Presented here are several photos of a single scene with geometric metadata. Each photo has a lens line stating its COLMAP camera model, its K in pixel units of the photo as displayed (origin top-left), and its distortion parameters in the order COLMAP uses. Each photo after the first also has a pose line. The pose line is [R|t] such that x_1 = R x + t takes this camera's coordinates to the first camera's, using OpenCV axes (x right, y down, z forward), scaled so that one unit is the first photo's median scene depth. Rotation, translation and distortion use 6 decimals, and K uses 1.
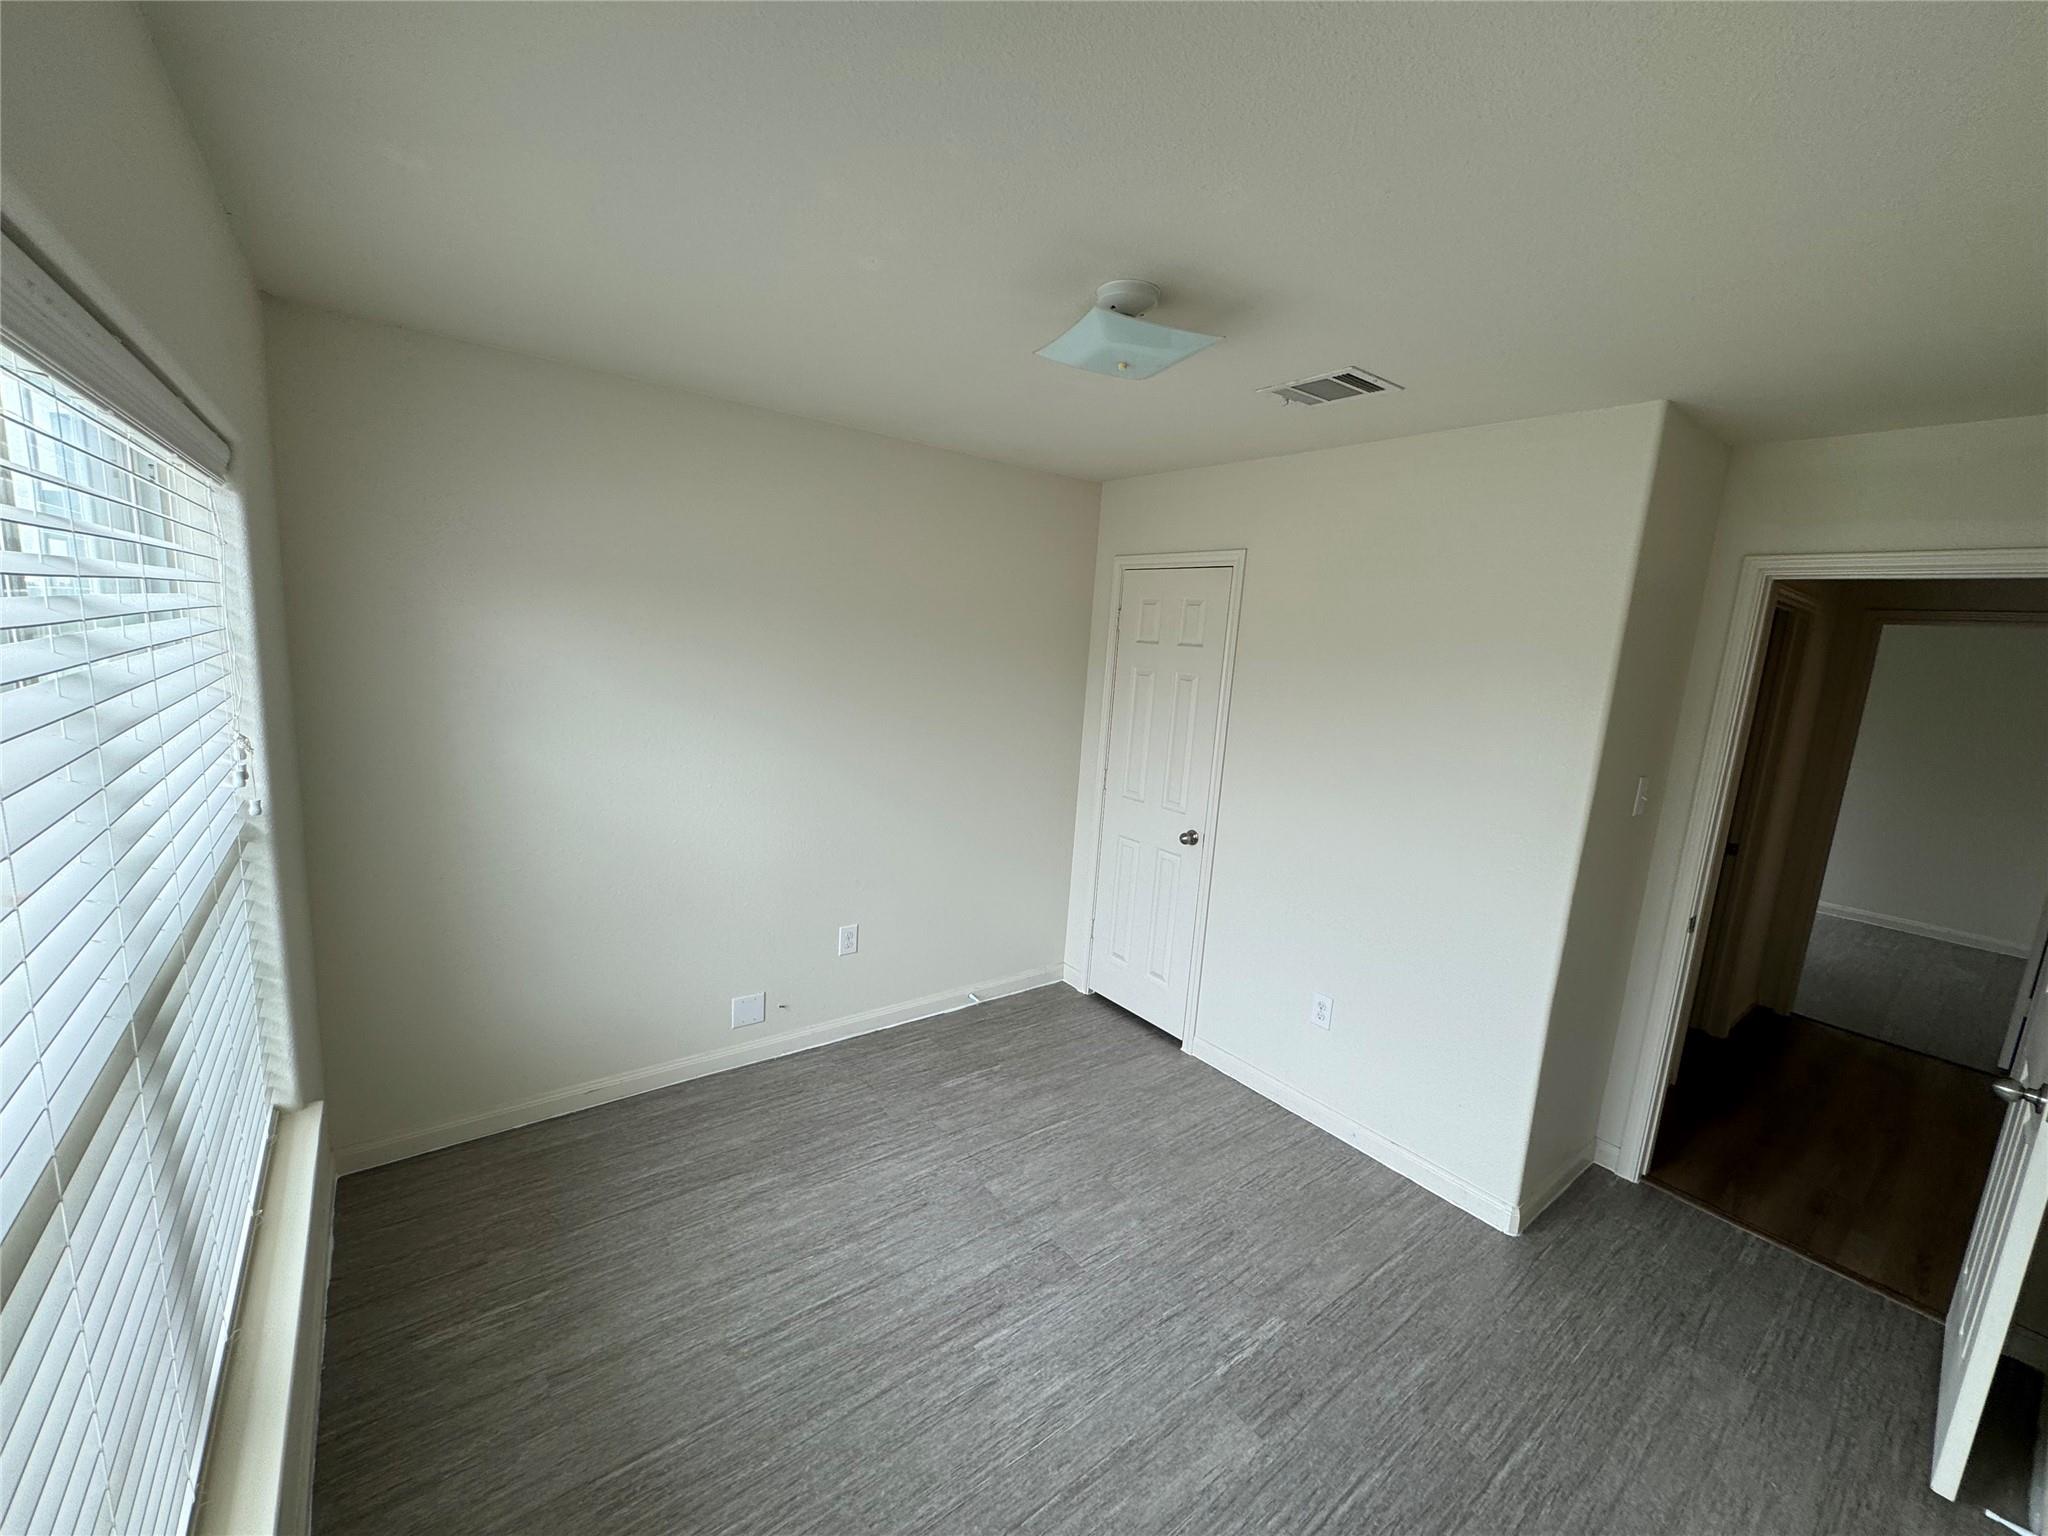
lens RADIAL K [[820.5, 0, 1020.8], [0, 820.5, 768.5], [0, 0, 1]] dist [-0.004139, 0.001601]
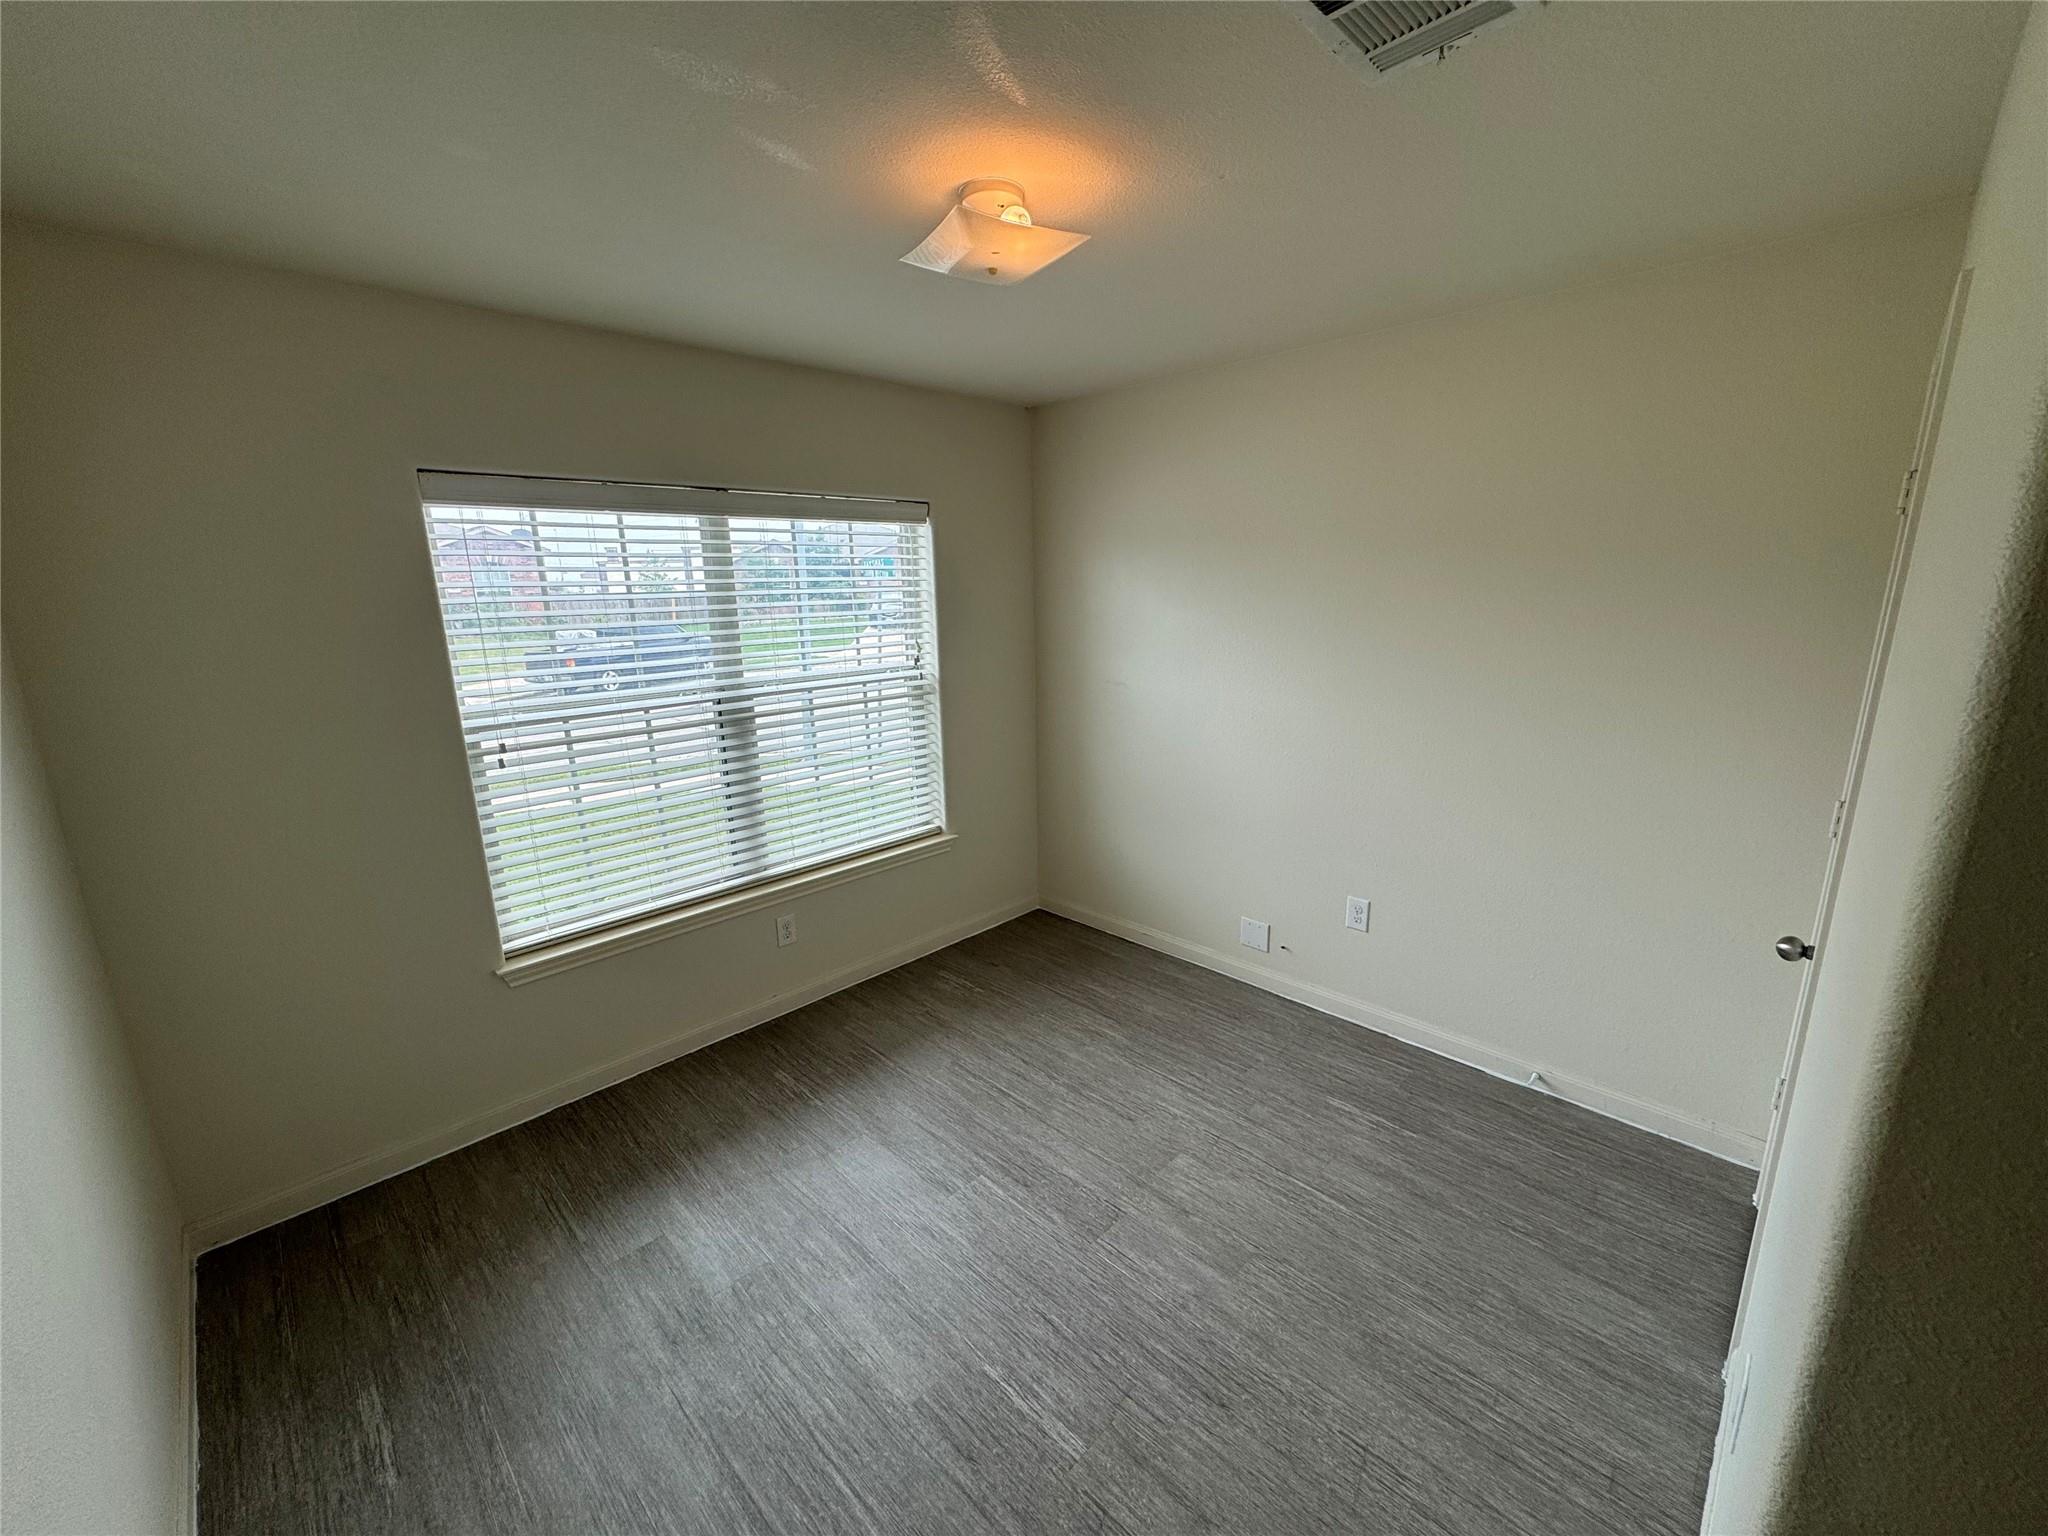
lens RADIAL K [[820.5, 0, 1018.1], [0, 820.5, 772.0], [0, 0, 1]] dist [-0.004139, 0.001601]
pose [[0.118164, 0.157166, -0.980478, 0.948800], [-0.134832, 0.980790, 0.140967, -0.031710], [0.983798, 0.115542, 0.137085, 0.774250]]
